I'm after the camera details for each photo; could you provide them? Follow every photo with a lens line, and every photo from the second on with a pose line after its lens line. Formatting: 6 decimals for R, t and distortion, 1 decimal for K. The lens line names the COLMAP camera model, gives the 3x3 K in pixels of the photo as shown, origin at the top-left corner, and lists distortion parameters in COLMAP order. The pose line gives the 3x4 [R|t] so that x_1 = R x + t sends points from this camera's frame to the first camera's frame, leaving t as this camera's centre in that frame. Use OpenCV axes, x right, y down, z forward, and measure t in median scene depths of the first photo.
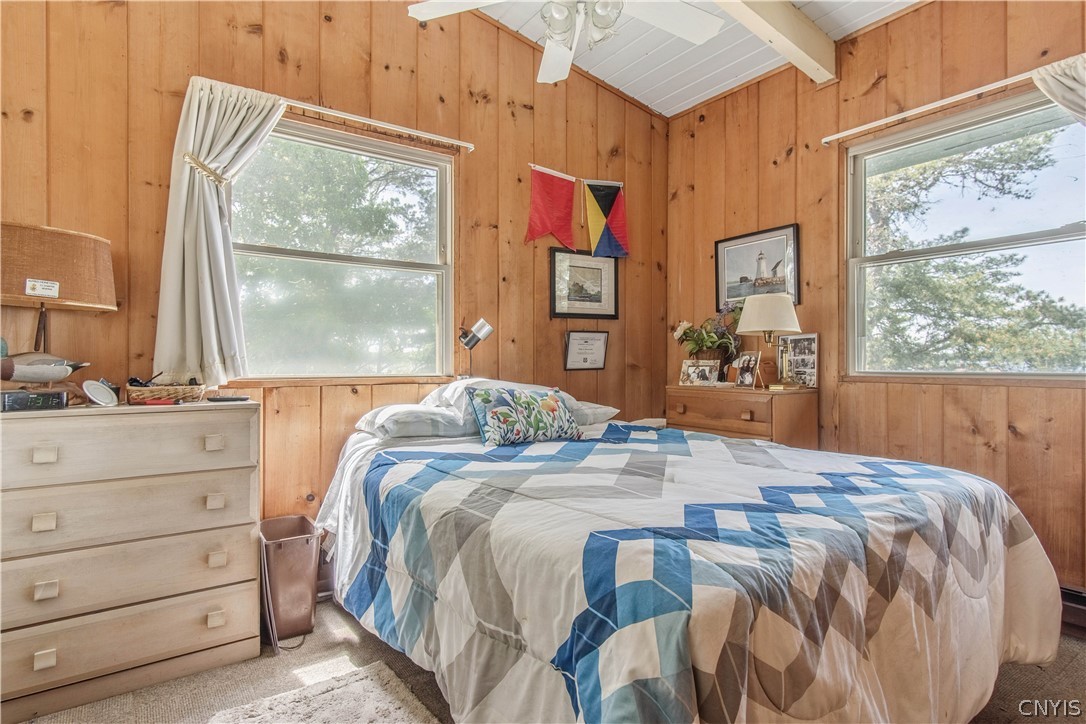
lens RADIAL K [[582.3, 0, 542.1], [0, 582.3, 363.0], [0, 0, 1]] dist [0.001851, 0.002659]
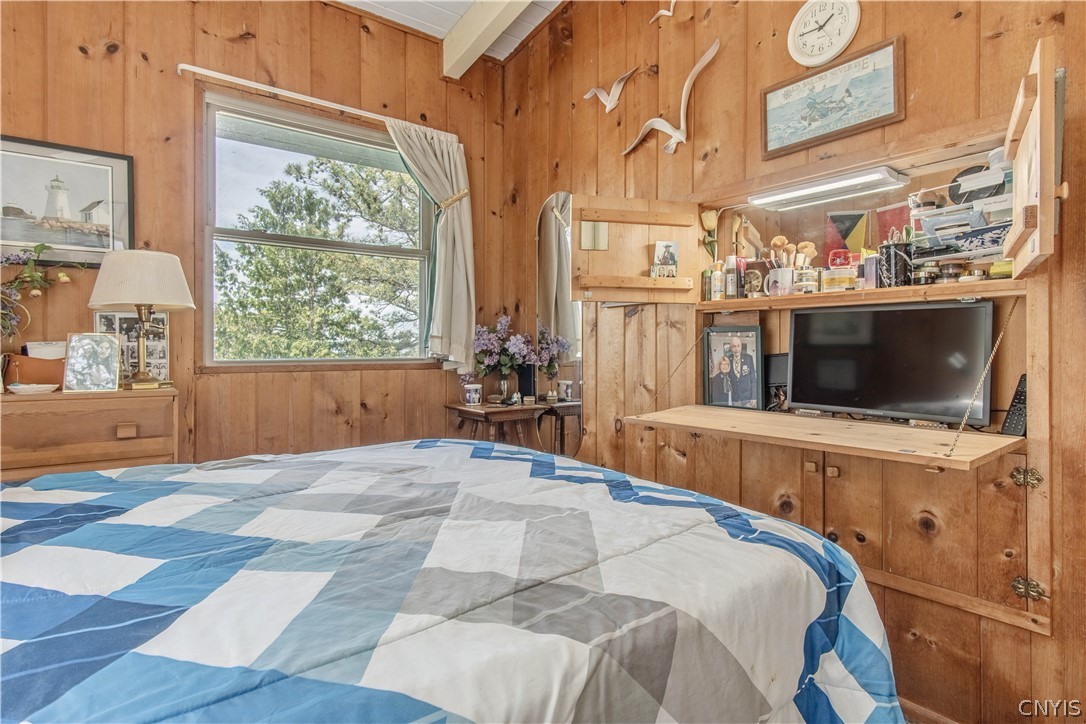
lens RADIAL K [[582.3, 0, 542.4], [0, 582.3, 354.0], [0, 0, 1]] dist [0.001851, 0.002659]
pose [[-0.055679, -0.008373, 0.998414, -0.342908], [0.001024, 0.999964, 0.008443, -0.002445], [-0.998448, 0.001492, -0.055669, 0.590566]]
